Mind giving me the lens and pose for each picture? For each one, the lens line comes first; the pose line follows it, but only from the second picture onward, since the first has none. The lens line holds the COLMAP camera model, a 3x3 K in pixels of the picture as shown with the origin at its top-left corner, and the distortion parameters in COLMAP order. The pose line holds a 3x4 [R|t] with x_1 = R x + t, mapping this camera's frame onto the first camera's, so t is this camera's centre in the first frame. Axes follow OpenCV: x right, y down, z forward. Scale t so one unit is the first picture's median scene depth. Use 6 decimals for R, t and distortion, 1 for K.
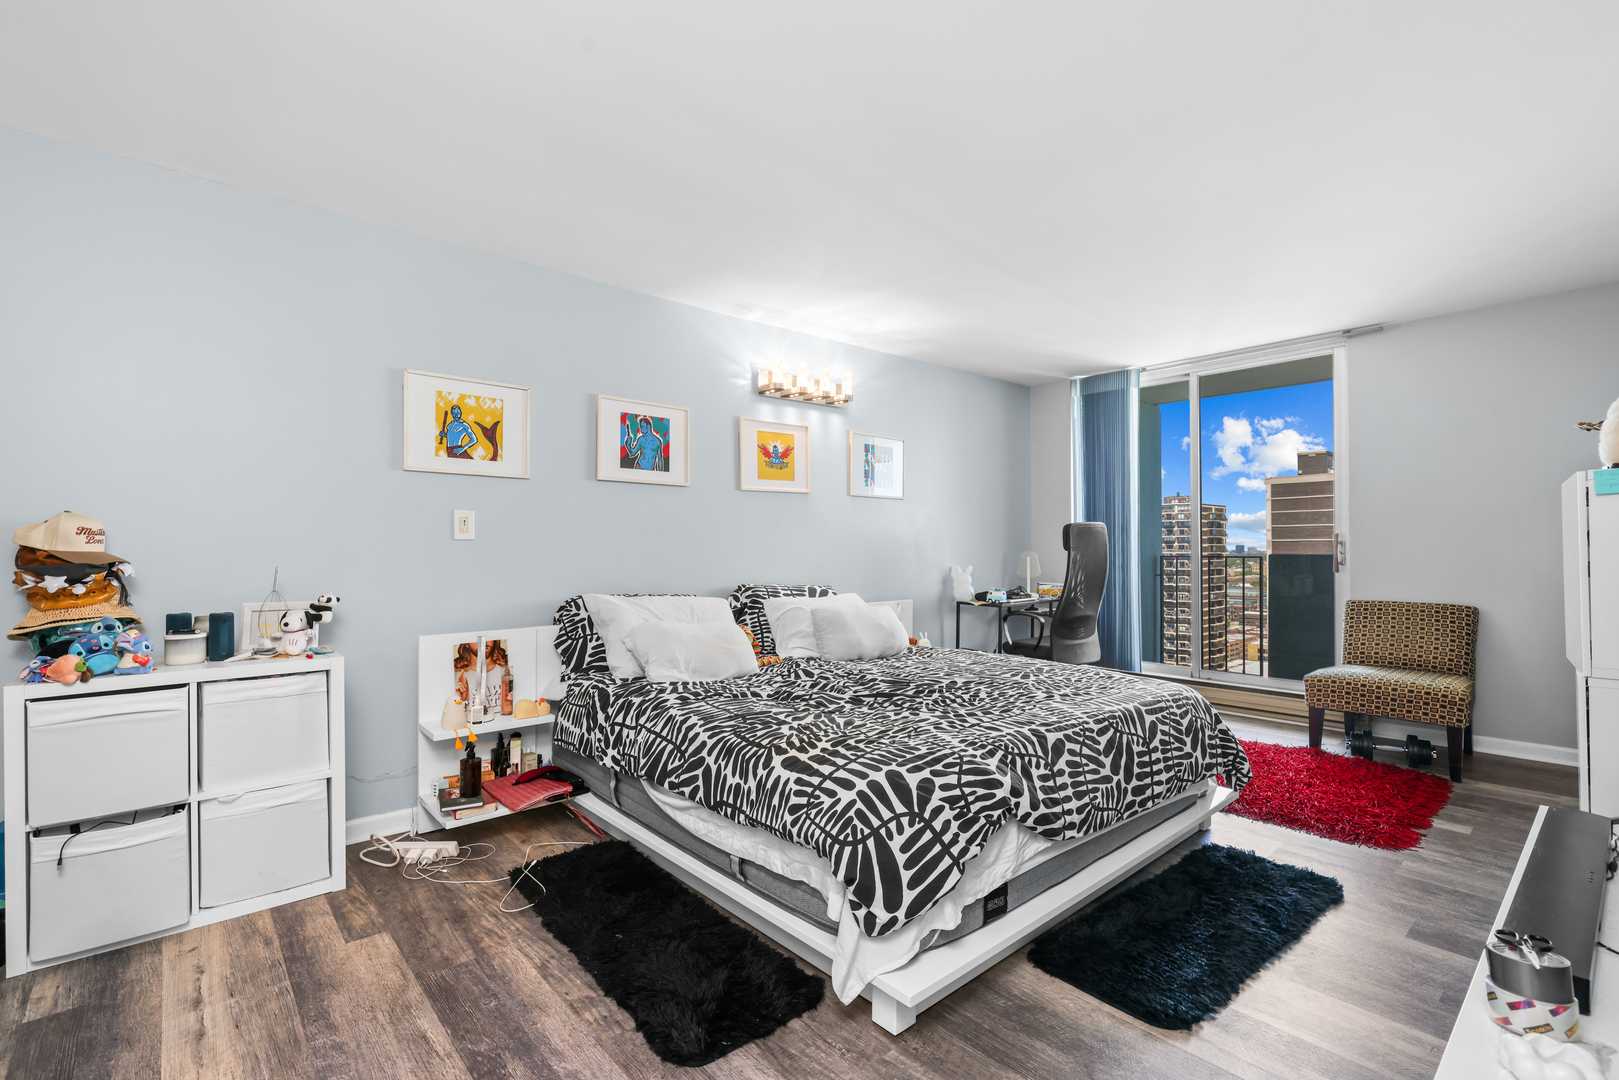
lens RADIAL K [[734.0, 0, 804.7], [0, 734.0, 542.3], [0, 0, 1]] dist [0.001116, 0.000417]
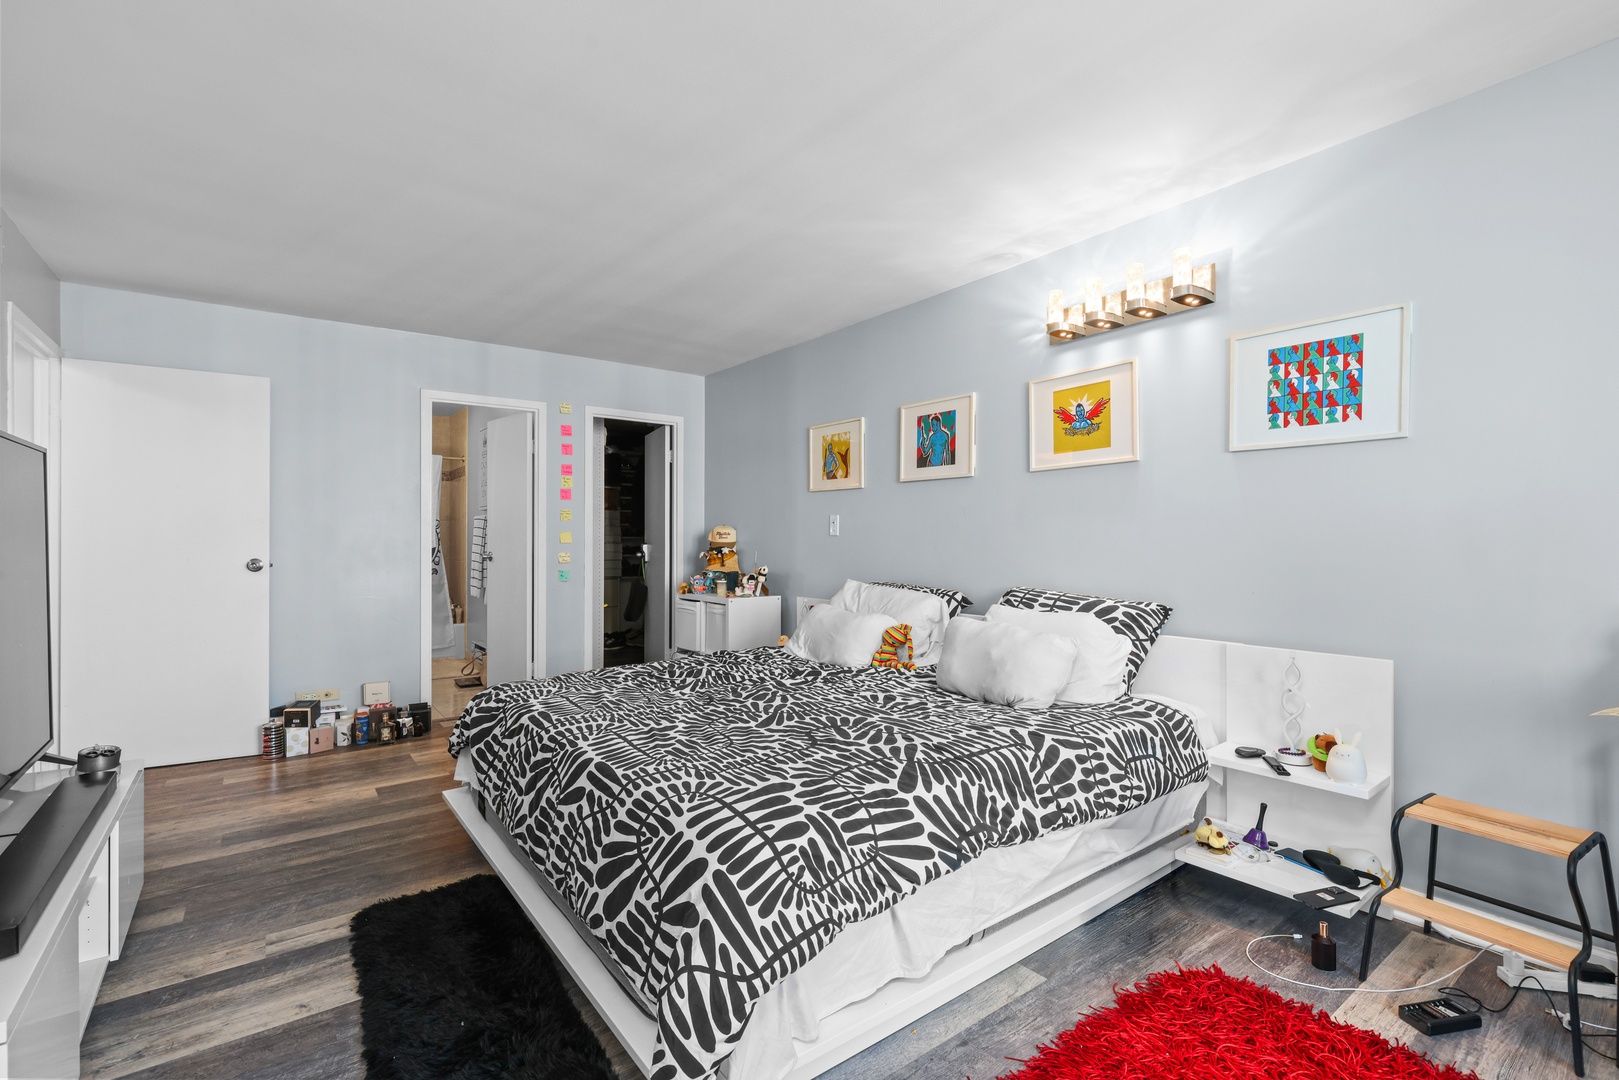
lens RADIAL K [[734.0, 0, 806.2], [0, 734.0, 543.1], [0, 0, 1]] dist [0.001116, 0.000417]
pose [[-0.077829, 0.006879, -0.996943, 0.768627], [0.008069, 0.999948, 0.006270, 0.001244], [0.996934, -0.007556, -0.077881, 0.838085]]
